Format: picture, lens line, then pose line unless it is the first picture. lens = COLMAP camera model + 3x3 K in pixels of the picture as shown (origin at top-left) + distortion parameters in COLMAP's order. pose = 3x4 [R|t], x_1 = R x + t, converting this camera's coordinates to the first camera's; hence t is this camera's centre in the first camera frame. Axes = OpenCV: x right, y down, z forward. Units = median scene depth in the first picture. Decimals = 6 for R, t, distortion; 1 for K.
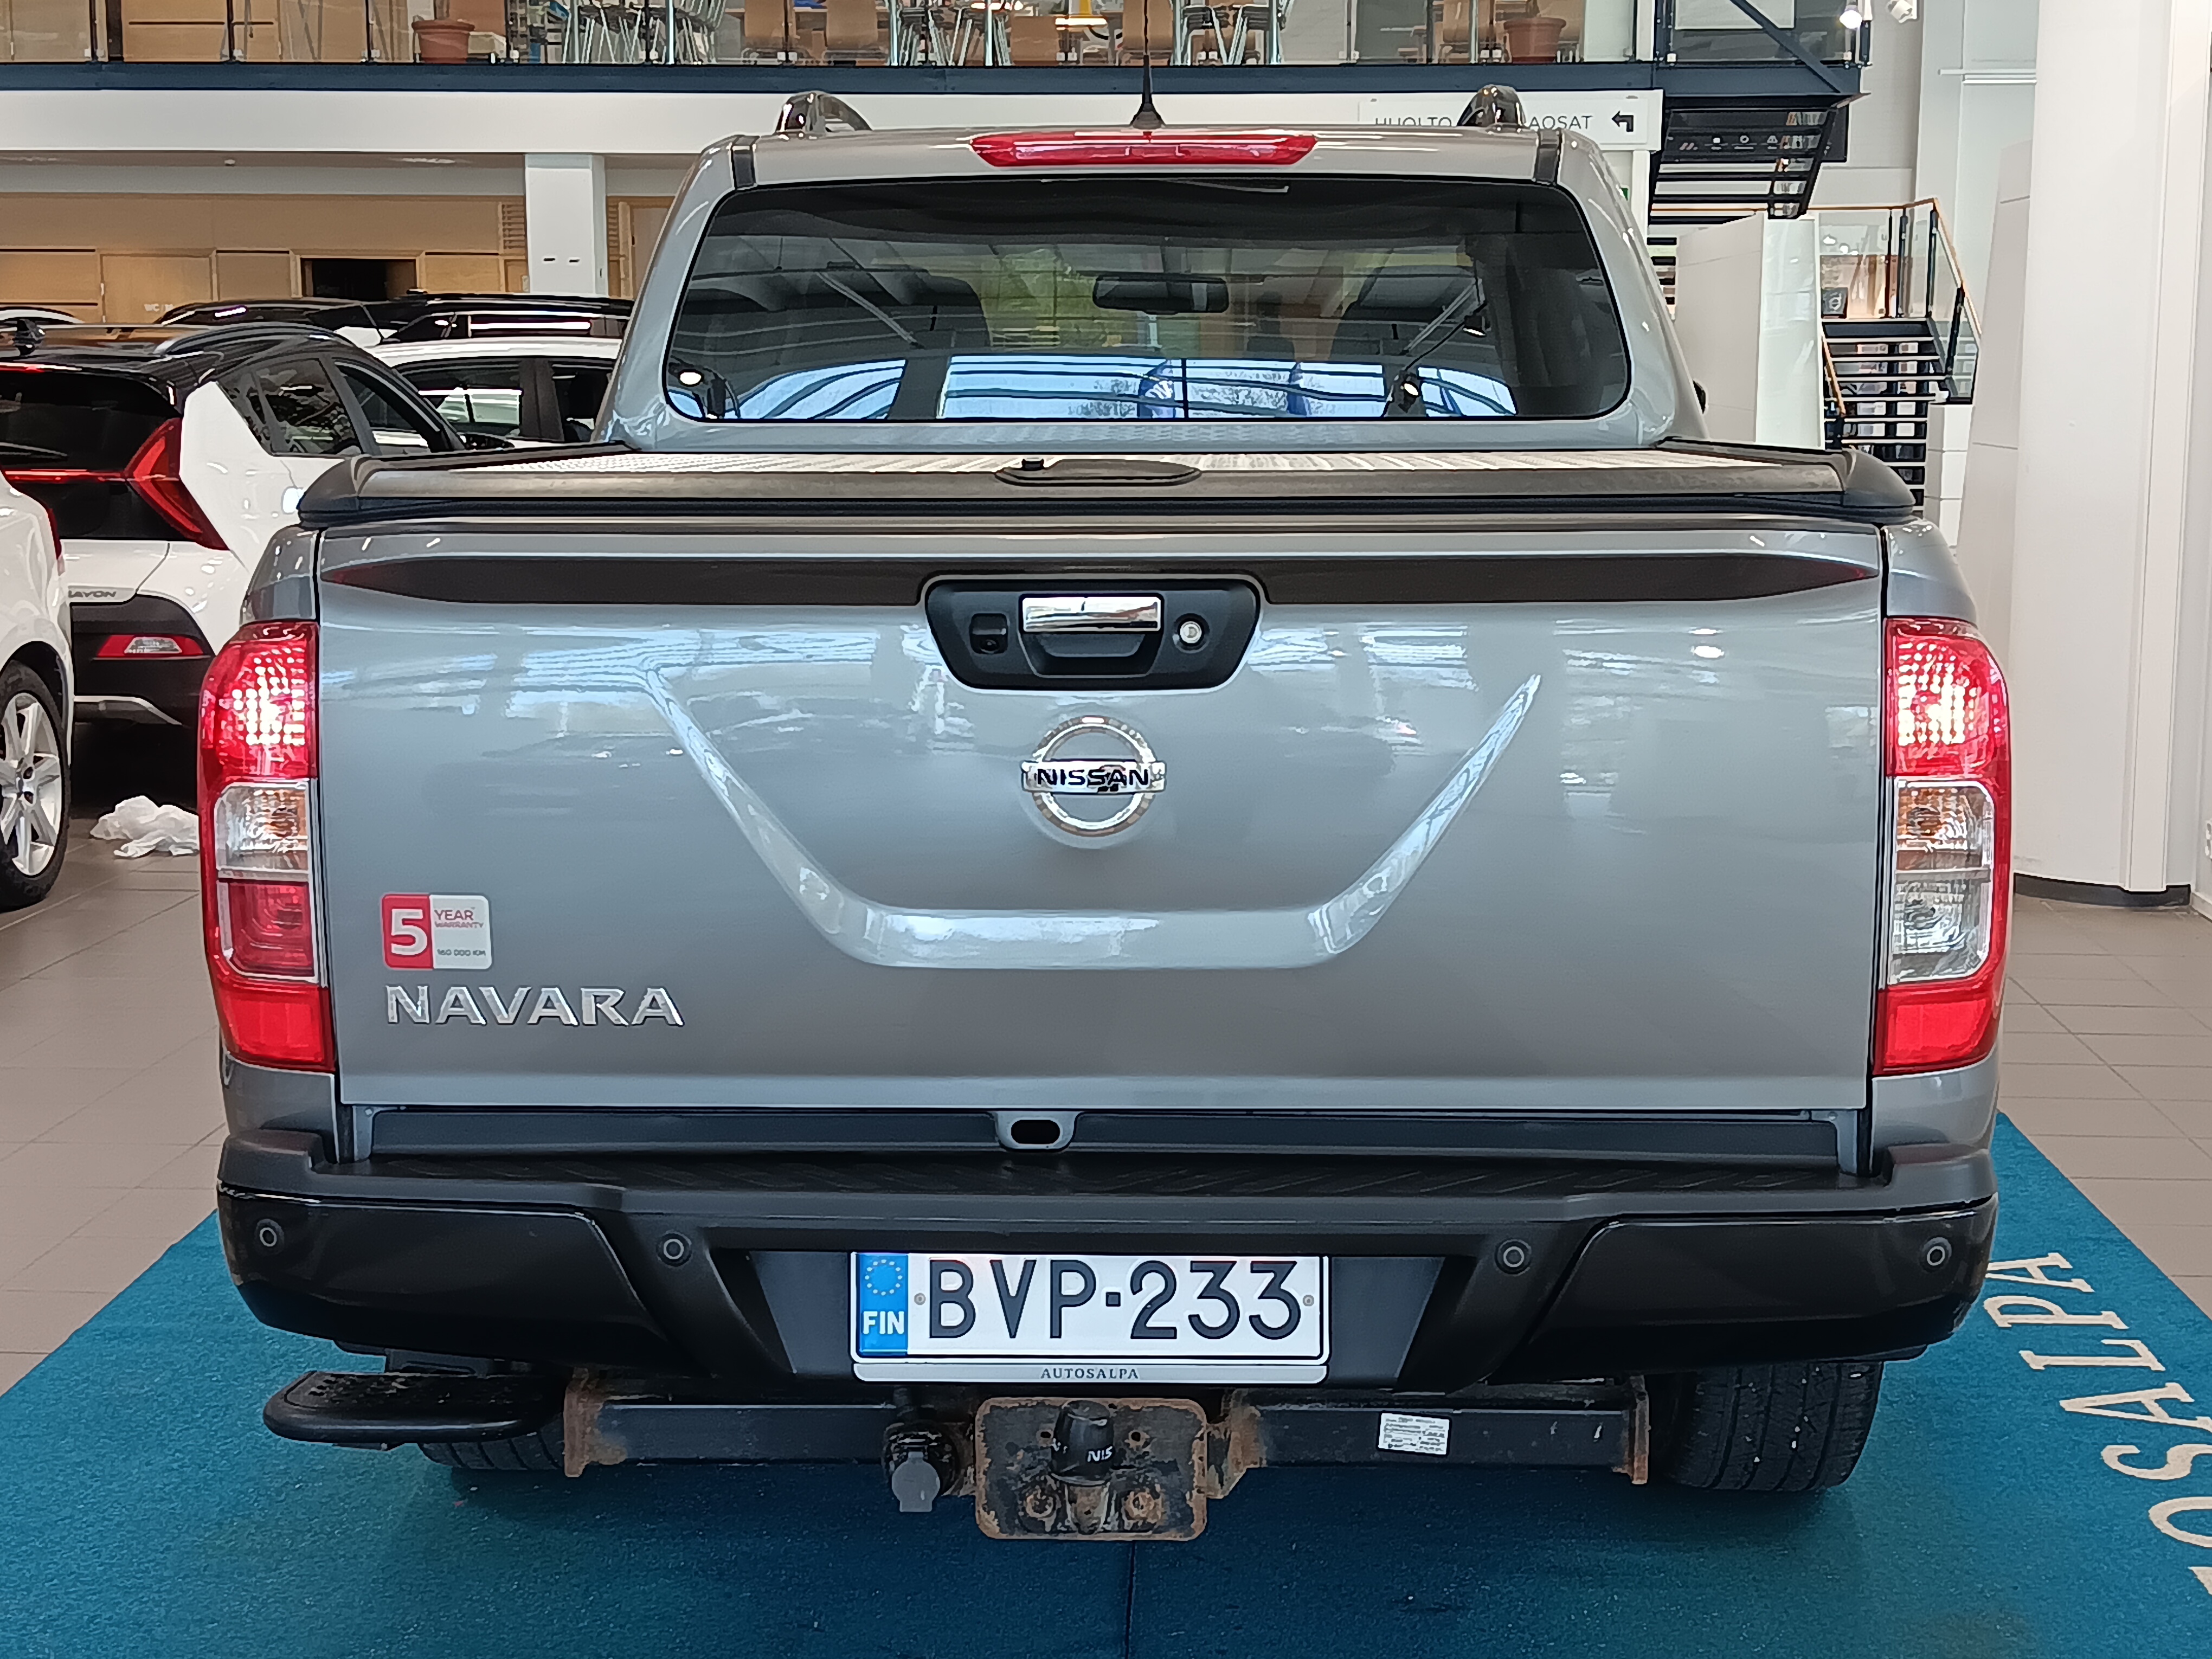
lens RADIAL K [[3257.3, 0, 1106.0], [0, 3257.3, 829.5], [0, 0, 1]] dist [0.161899, -0.477056]
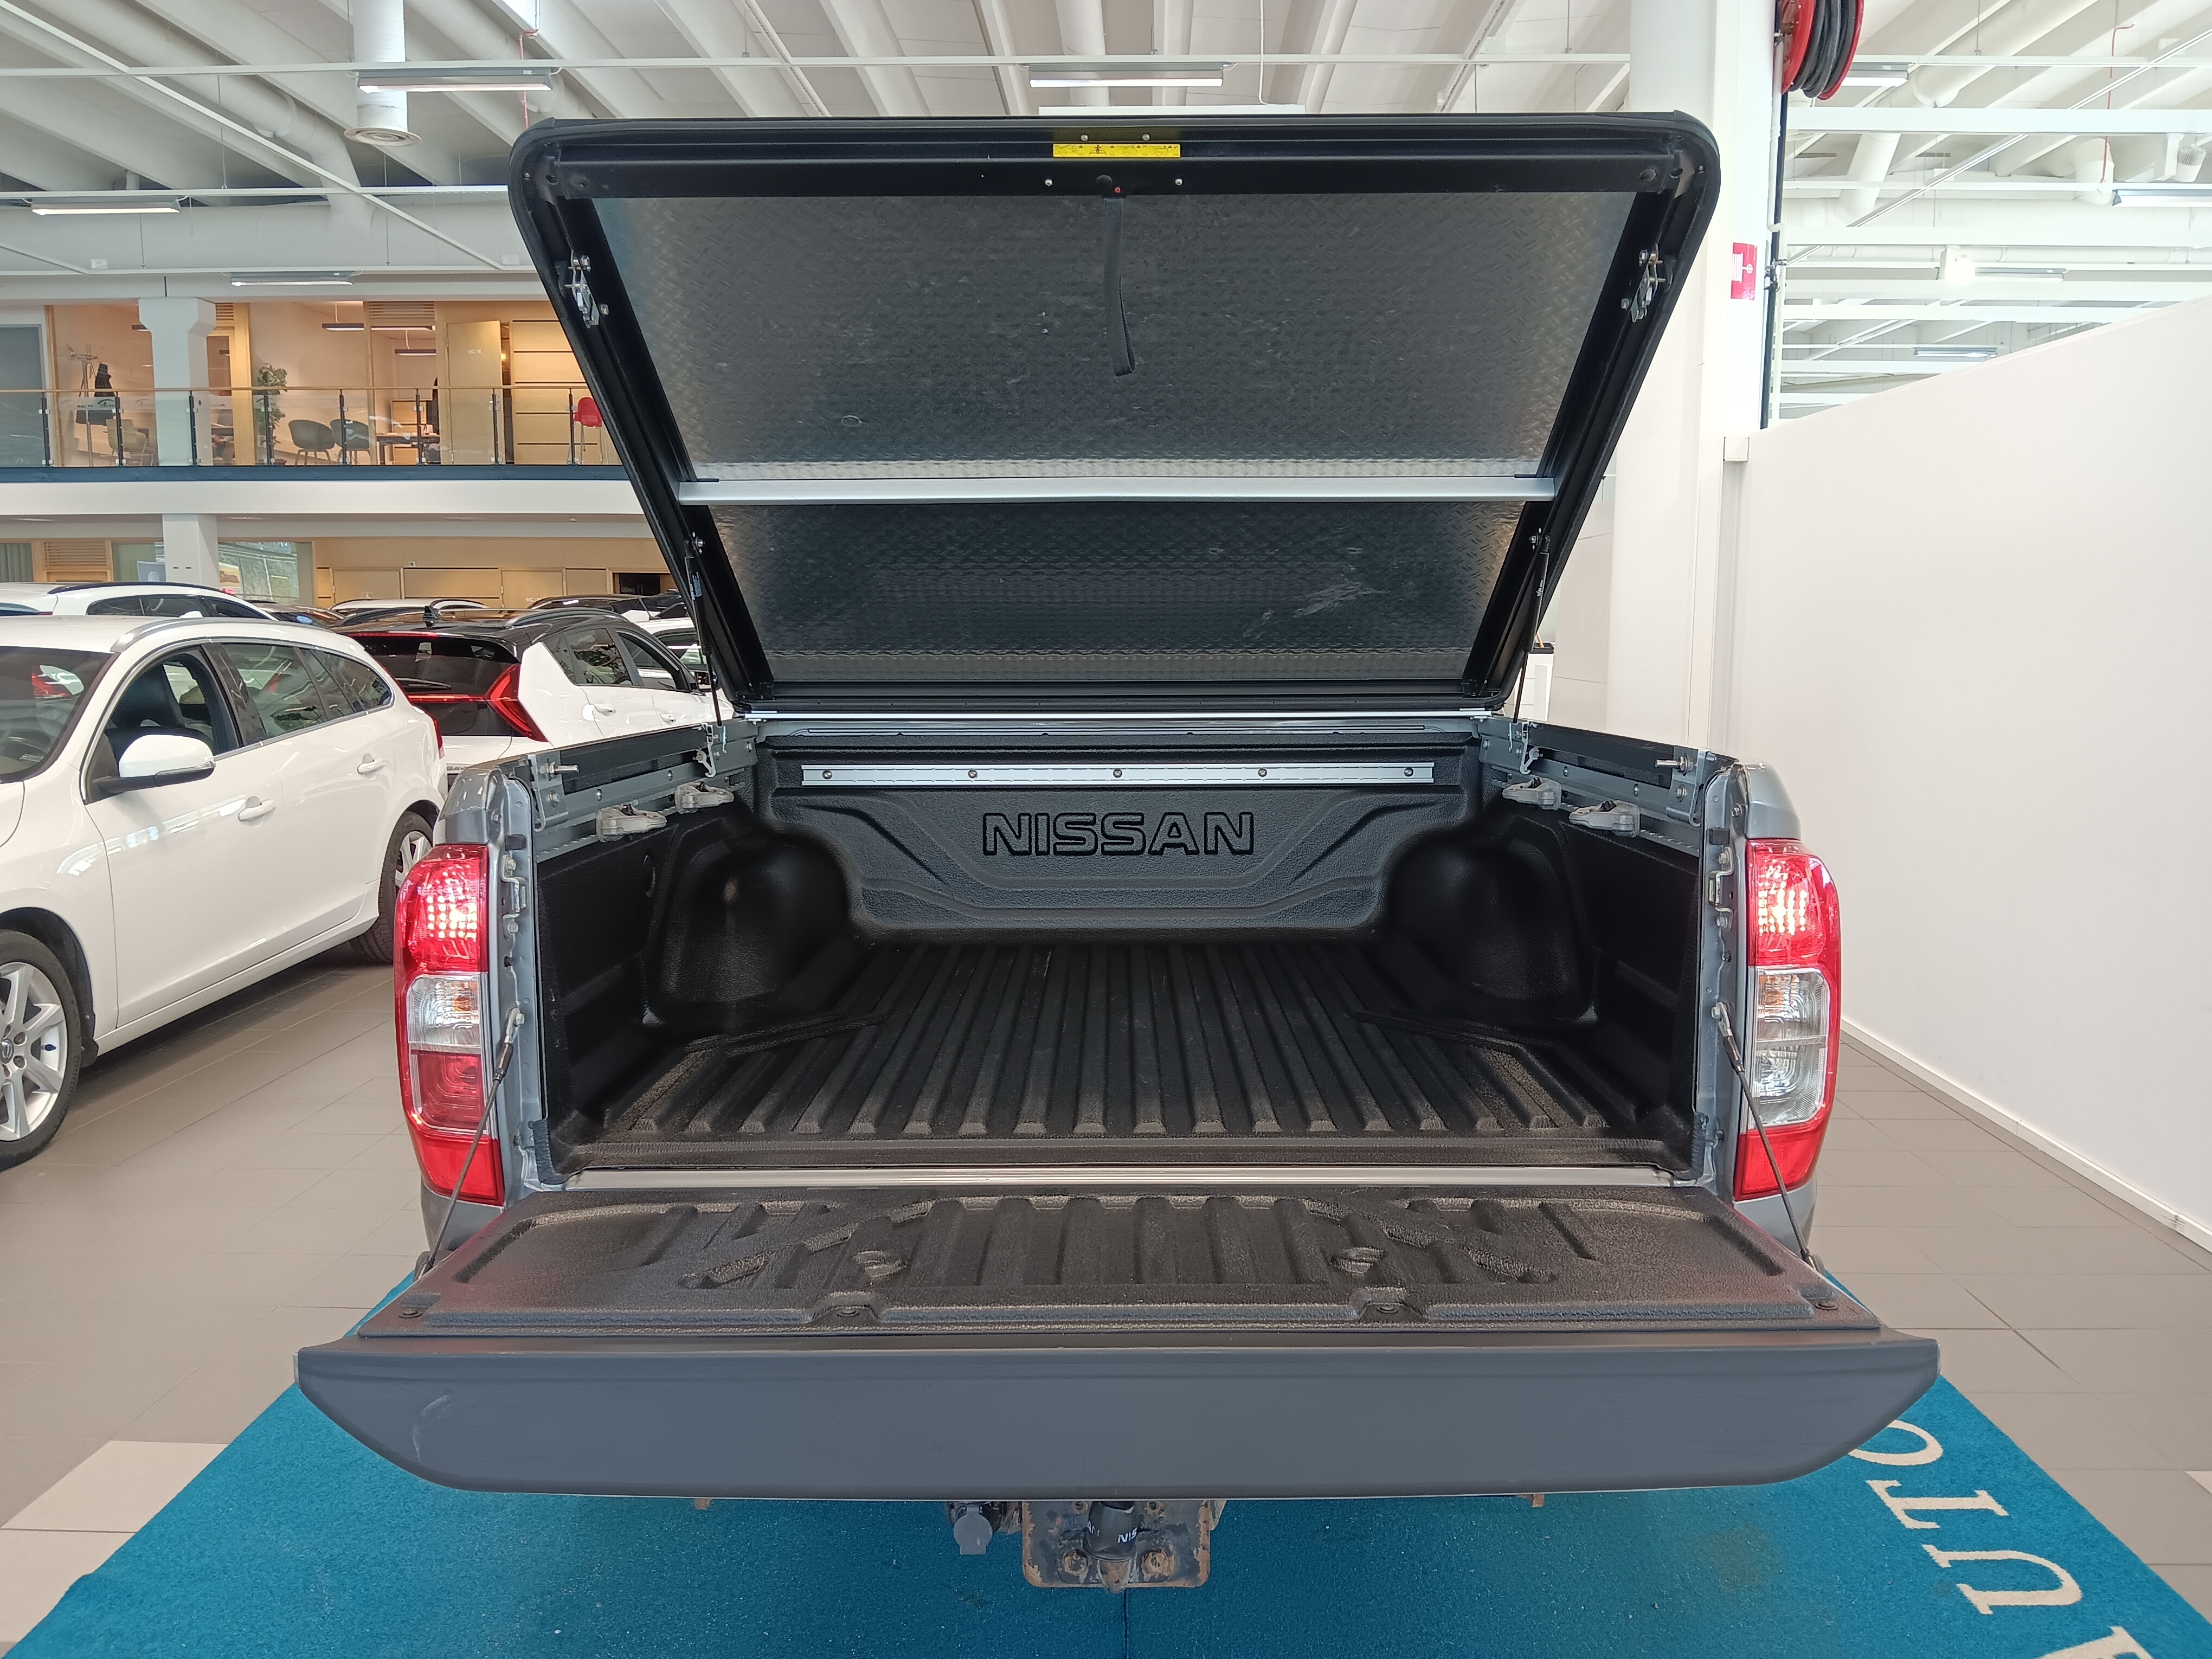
lens RADIAL K [[1721.9, 0, 1106.0], [0, 1721.9, 829.5], [0, 0, 1]] dist [0.044841, -0.102131]
pose [[0.999487, -0.002377, 0.031924, -0.027586], [0.003206, 0.999659, -0.025920, -0.049905], [-0.031852, 0.026009, 0.999154, 0.330893]]
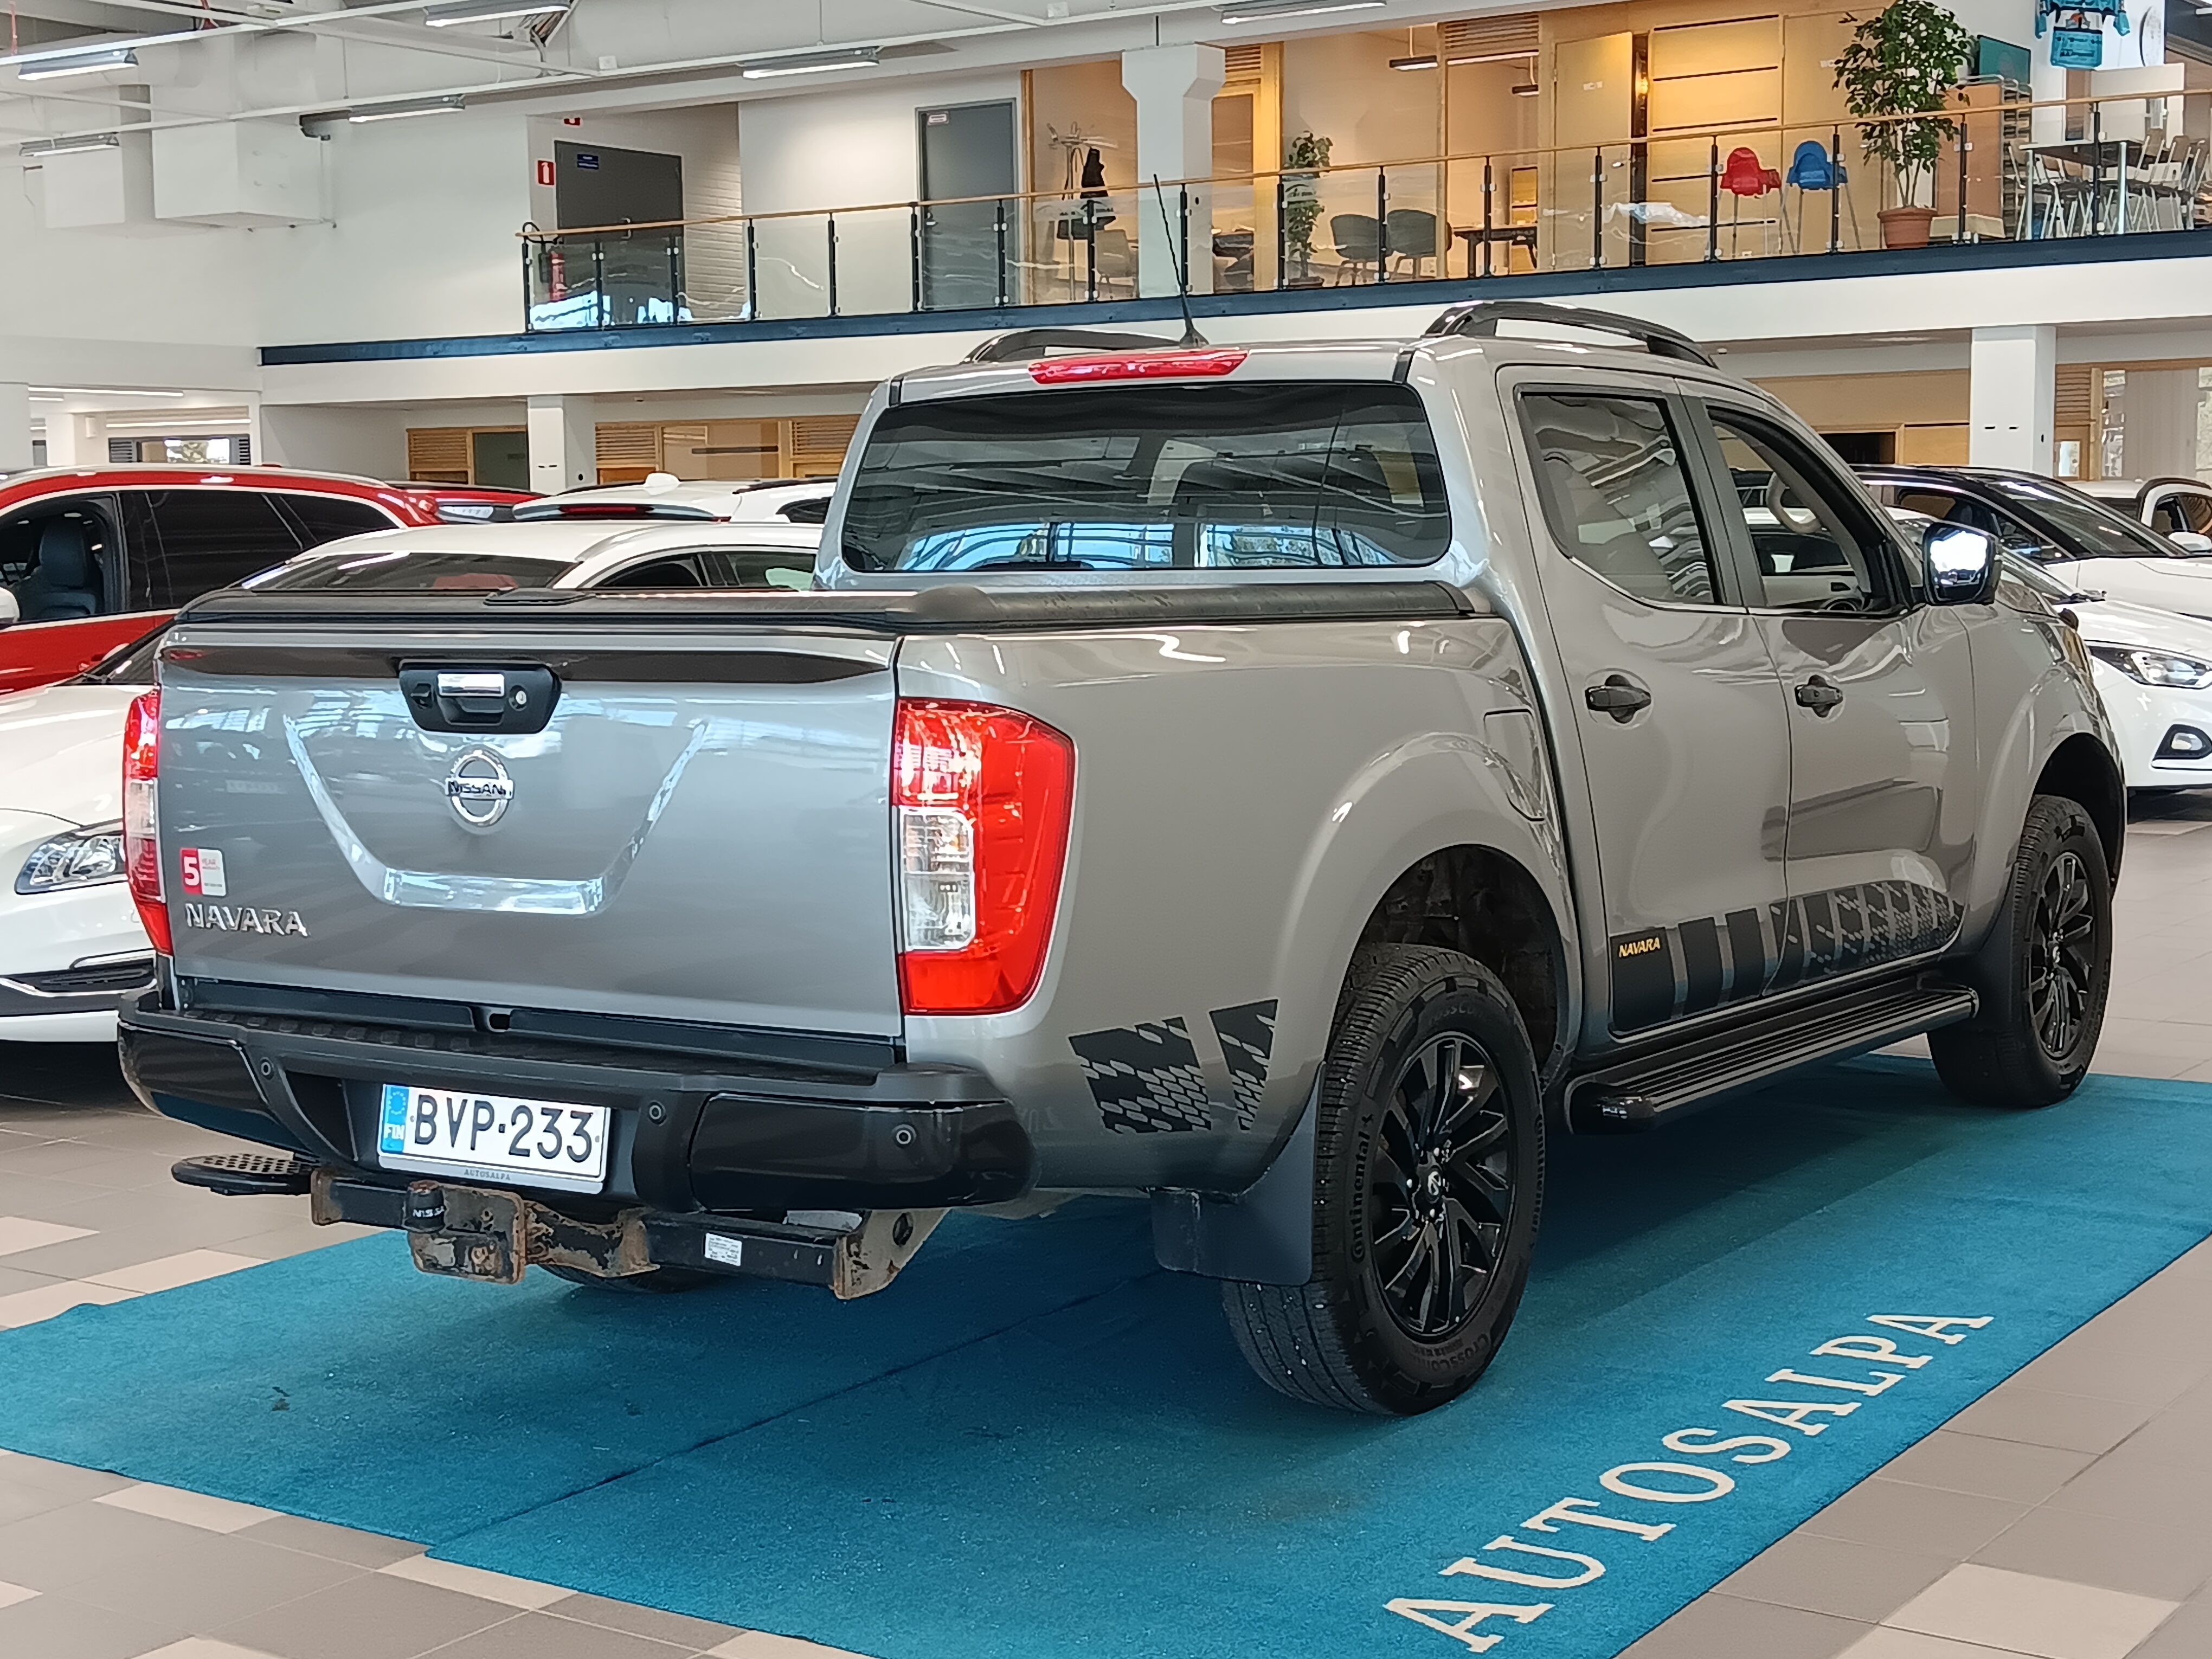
lens RADIAL K [[3257.3, 0, 1106.0], [0, 3257.3, 829.5], [0, 0, 1]] dist [0.161899, -0.477056]
pose [[0.849537, 0.036846, -0.526240, 1.034641], [-0.063326, 0.997467, -0.032390, 0.033928], [0.523714, 0.060841, 0.849719, -0.174710]]
